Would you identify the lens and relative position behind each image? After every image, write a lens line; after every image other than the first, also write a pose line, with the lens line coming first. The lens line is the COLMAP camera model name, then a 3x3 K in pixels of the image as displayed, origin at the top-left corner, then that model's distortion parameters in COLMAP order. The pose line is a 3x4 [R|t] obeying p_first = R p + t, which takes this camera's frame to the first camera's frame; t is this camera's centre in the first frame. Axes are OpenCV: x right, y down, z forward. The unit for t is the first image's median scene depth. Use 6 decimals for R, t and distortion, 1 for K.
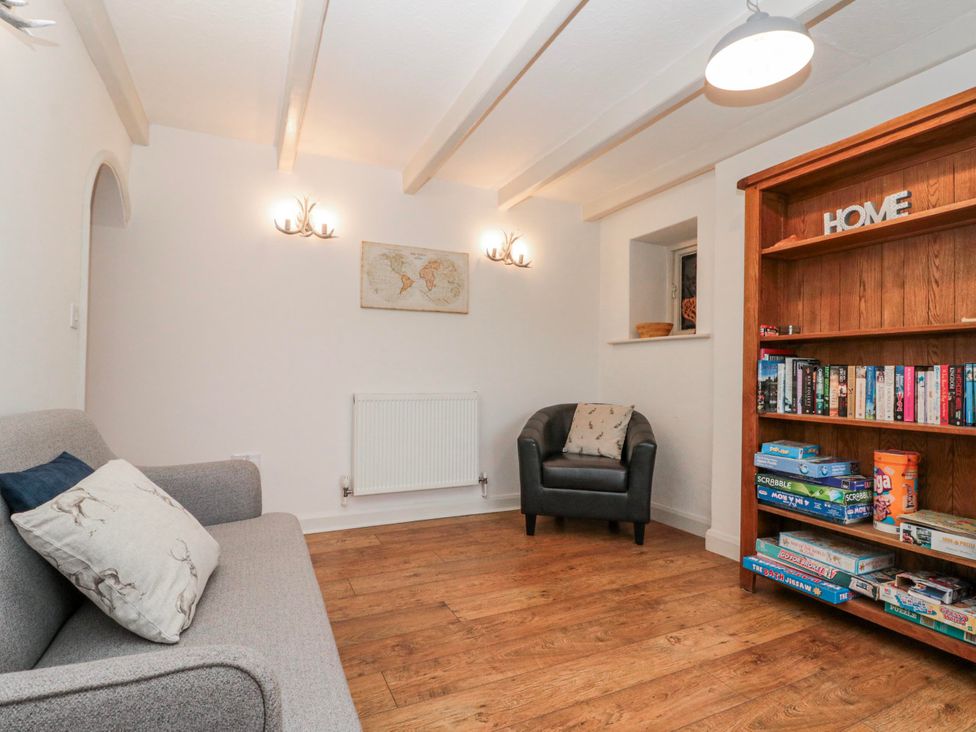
lens RADIAL K [[507.5, 0, 488.8], [0, 507.5, 369.1], [0, 0, 1]] dist [-0.001824, -0.012486]
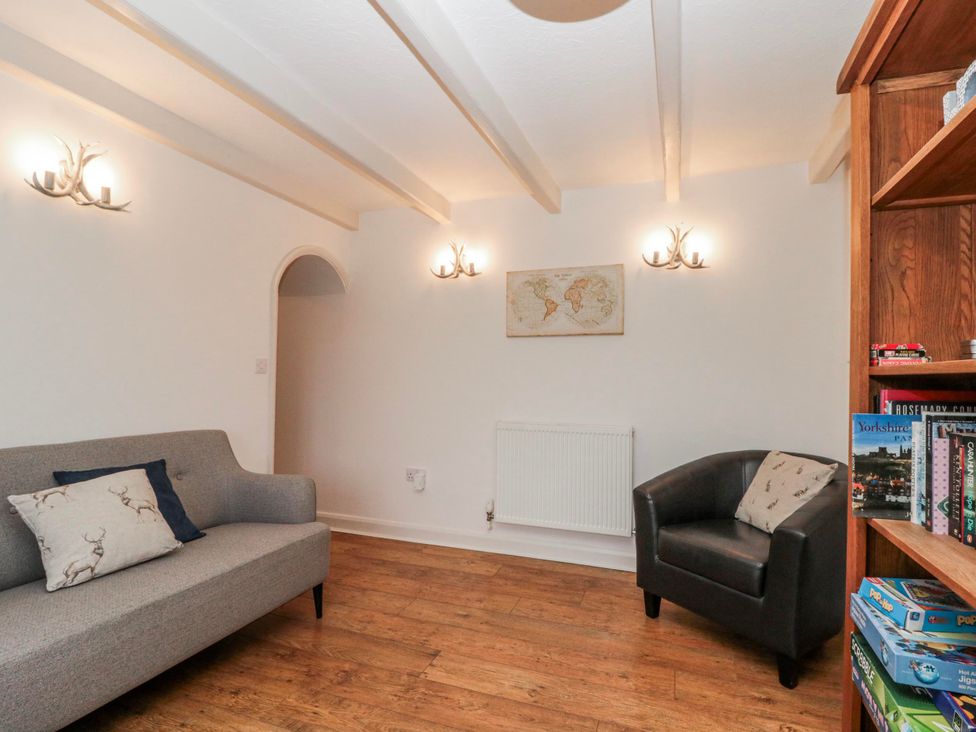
lens RADIAL K [[507.5, 0, 488.9], [0, 507.5, 367.9], [0, 0, 1]] dist [-0.001824, -0.012486]
pose [[0.699830, -0.017802, -0.714087, 0.472613], [0.004205, 0.999775, -0.020803, -0.040458], [0.714297, 0.011556, 0.699747, 0.274830]]
